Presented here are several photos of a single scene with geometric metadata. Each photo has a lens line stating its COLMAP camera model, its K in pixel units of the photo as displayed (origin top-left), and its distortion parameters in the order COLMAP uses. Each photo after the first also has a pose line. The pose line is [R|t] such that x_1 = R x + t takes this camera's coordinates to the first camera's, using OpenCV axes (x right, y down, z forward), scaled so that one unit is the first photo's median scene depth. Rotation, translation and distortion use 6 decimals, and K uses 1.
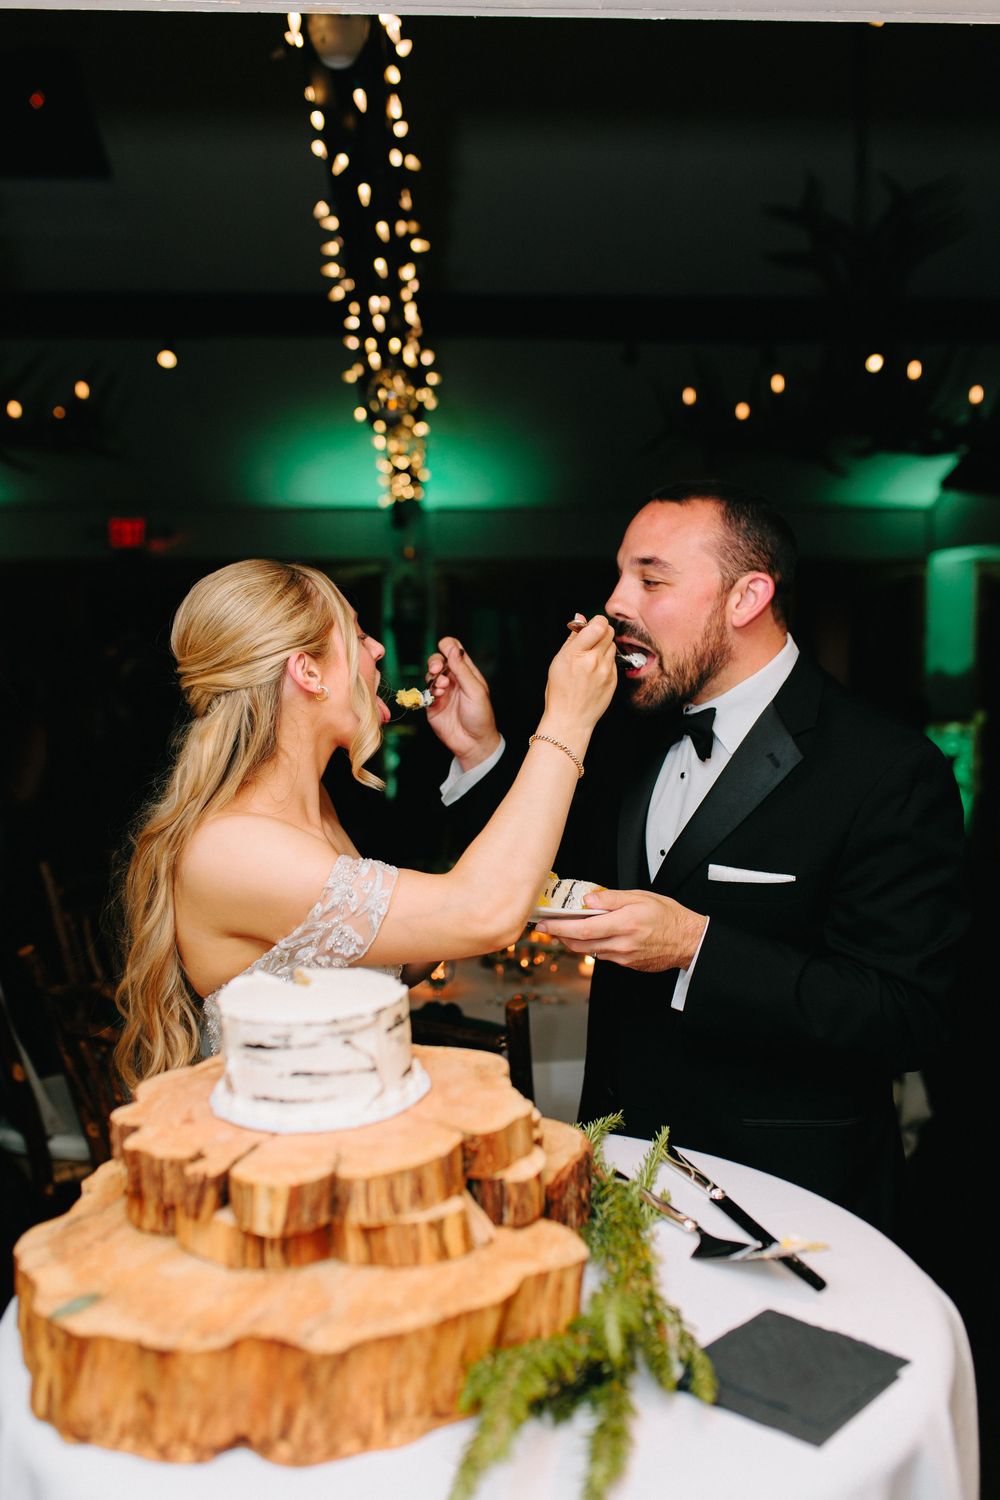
lens RADIAL K [[1406.8, 0, 499.8], [0, 1406.8, 754.7], [0, 0, 1]] dist [0.017442, 0.000000]
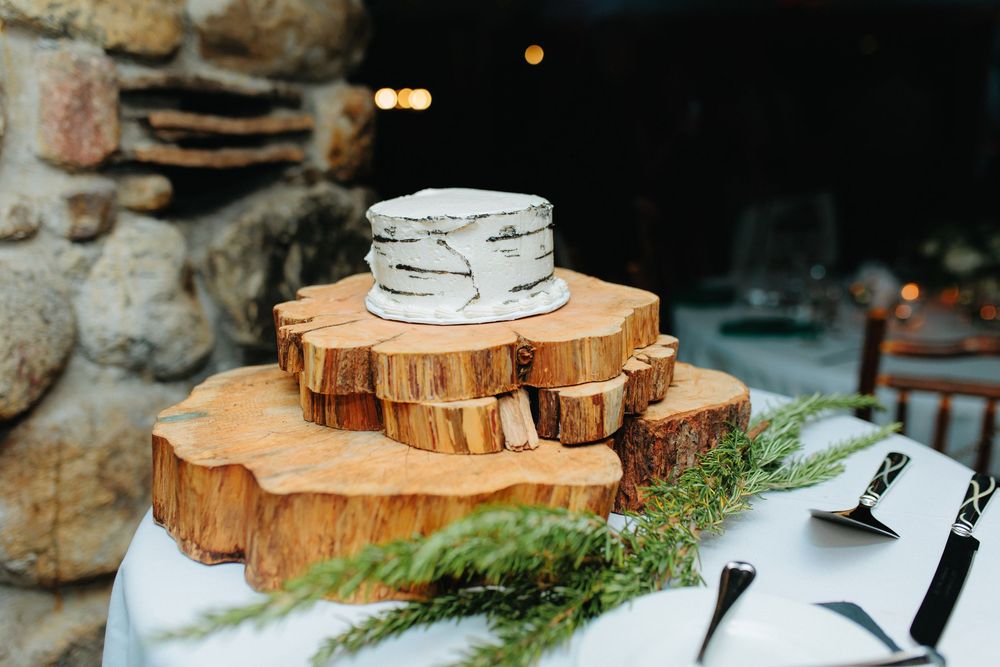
lens RADIAL K [[937.9, 0, 493.3], [0, 937.9, 334.8], [0, 0, 1]] dist [0.017442, 0.000000]
pose [[0.830433, 0.133930, -0.540781, 0.309702], [-0.048217, 0.984310, 0.169732, 0.154206], [0.555029, -0.114876, 0.823861, 0.447136]]
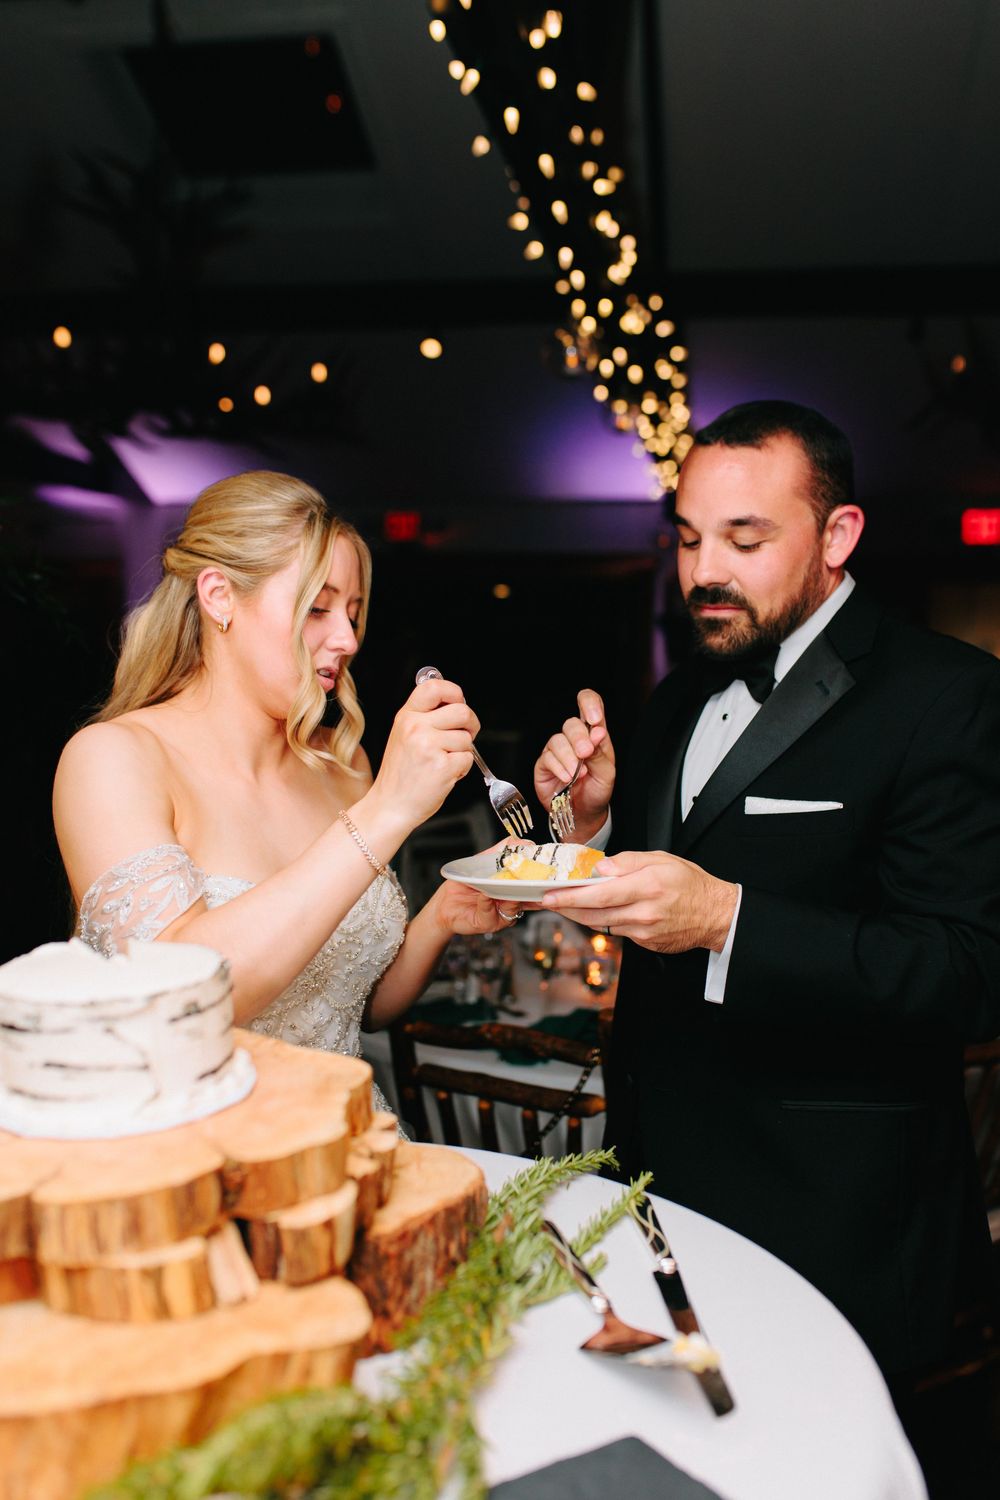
lens RADIAL K [[1406.8, 0, 504.5], [0, 1406.8, 755.8], [0, 0, 1]] dist [0.017442, 0.000000]
pose [[0.974926, 0.036922, -0.219445, 0.285448], [-0.037922, 0.999281, -0.000342, 0.039317], [0.219274, 0.008655, 0.975625, 0.265138]]
